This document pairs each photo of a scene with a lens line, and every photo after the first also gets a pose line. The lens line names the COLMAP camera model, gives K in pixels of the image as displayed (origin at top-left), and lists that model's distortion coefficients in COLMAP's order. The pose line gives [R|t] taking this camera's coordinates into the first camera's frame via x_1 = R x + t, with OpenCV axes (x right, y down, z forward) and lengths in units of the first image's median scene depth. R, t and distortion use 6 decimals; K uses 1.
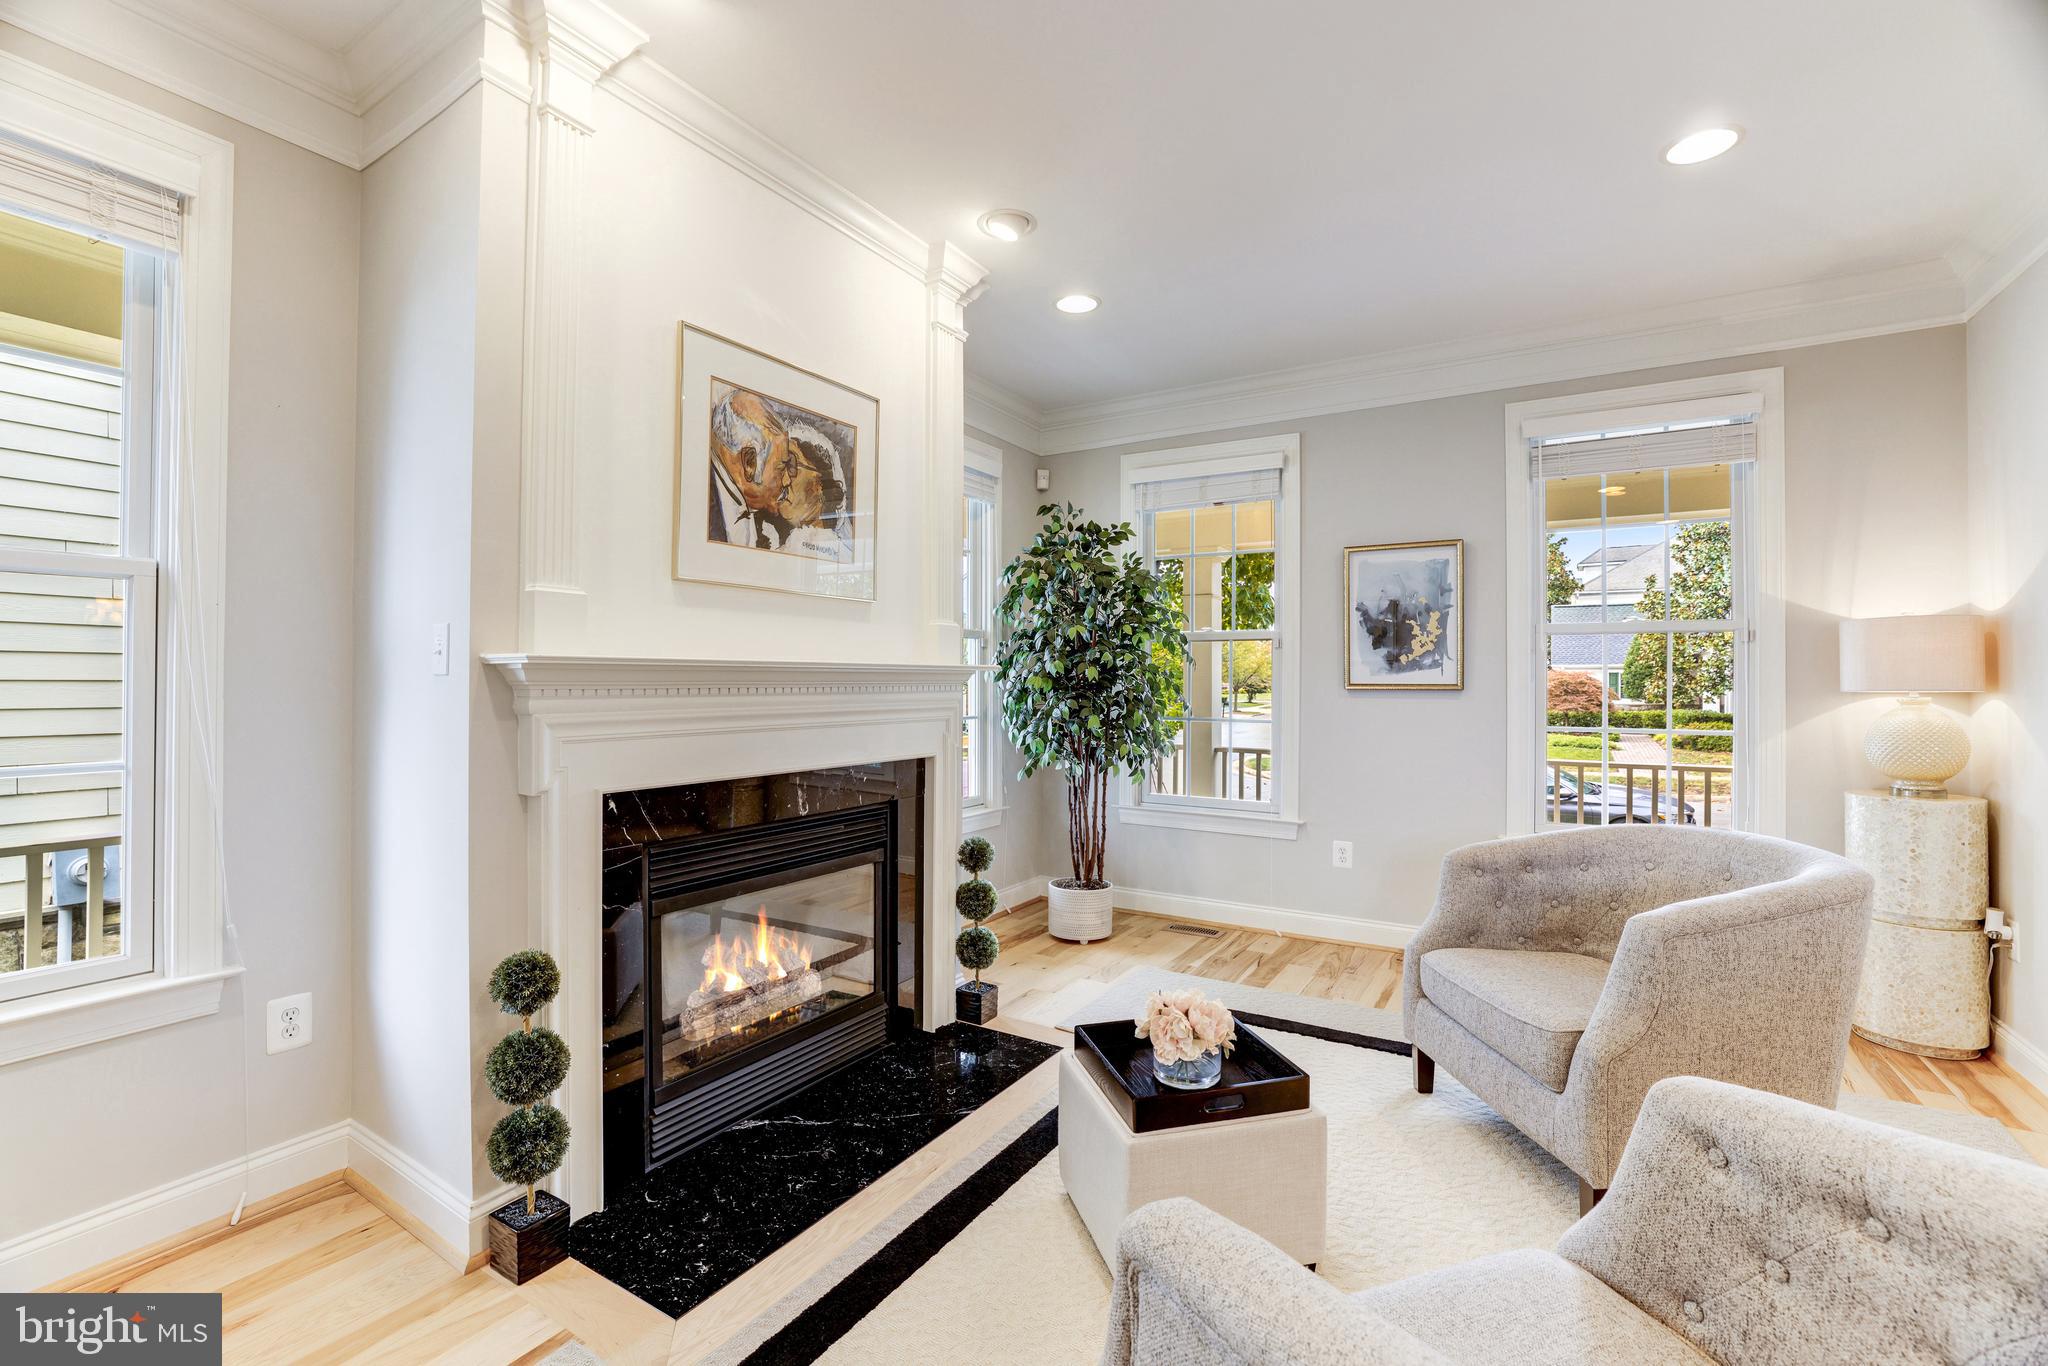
lens RADIAL K [[884.5, 0, 1018.7], [0, 884.5, 675.0], [0, 0, 1]] dist [-0.044453, 0.014596]
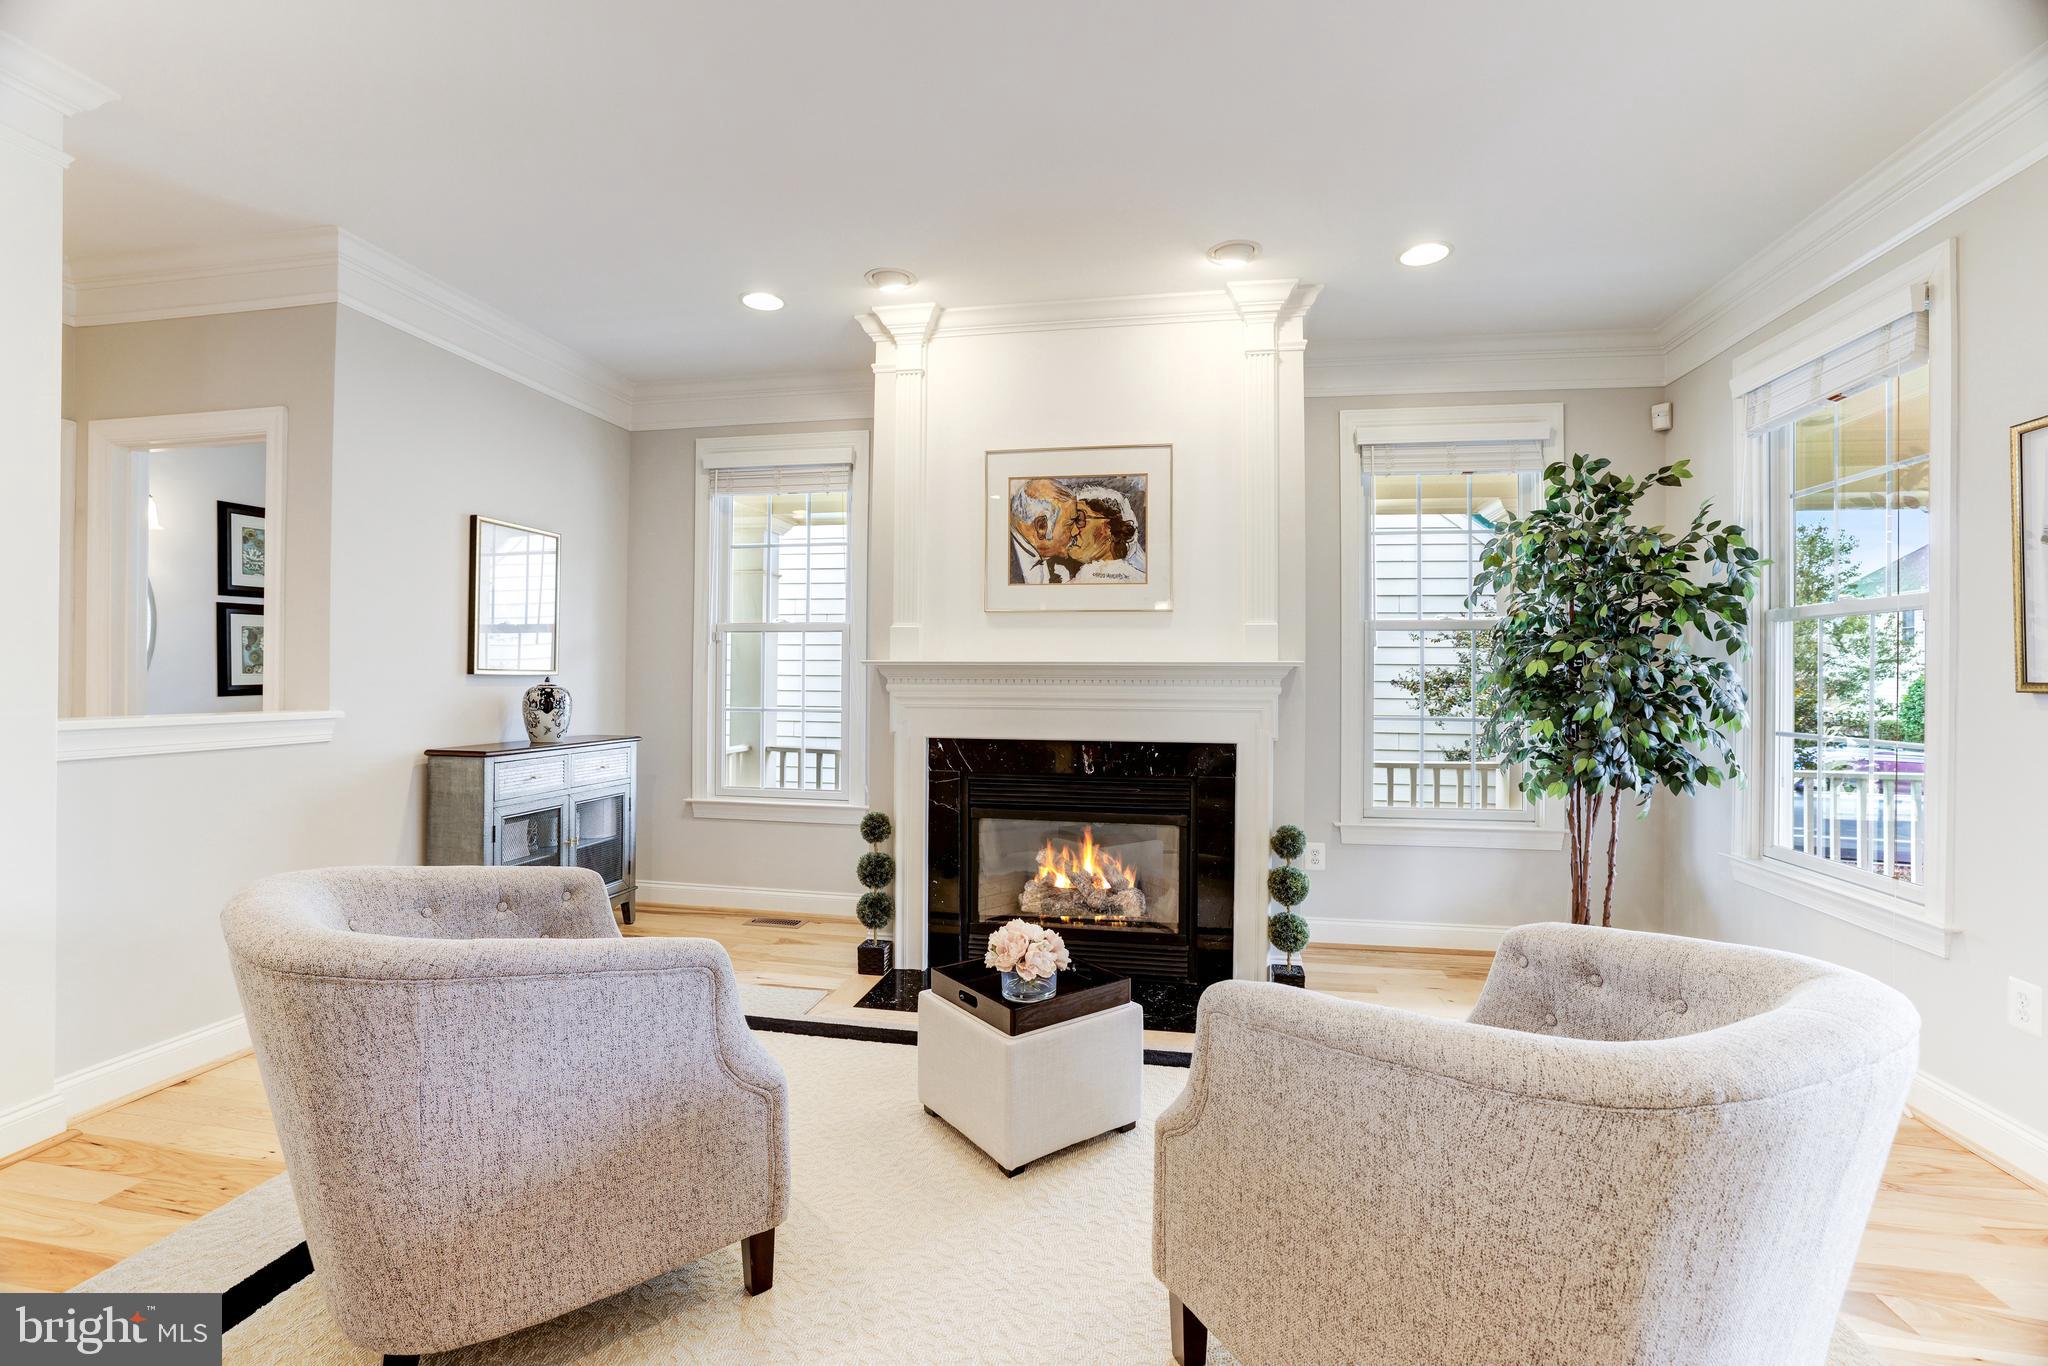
lens RADIAL K [[884.5, 0, 1025.2], [0, 884.5, 670.6], [0, 0, 1]] dist [-0.044453, 0.014596]
pose [[0.397678, 0.010199, -0.917468, 0.998458], [0.002222, 0.999925, 0.012079, -0.017922], [0.917522, -0.006843, 0.397625, 0.370784]]
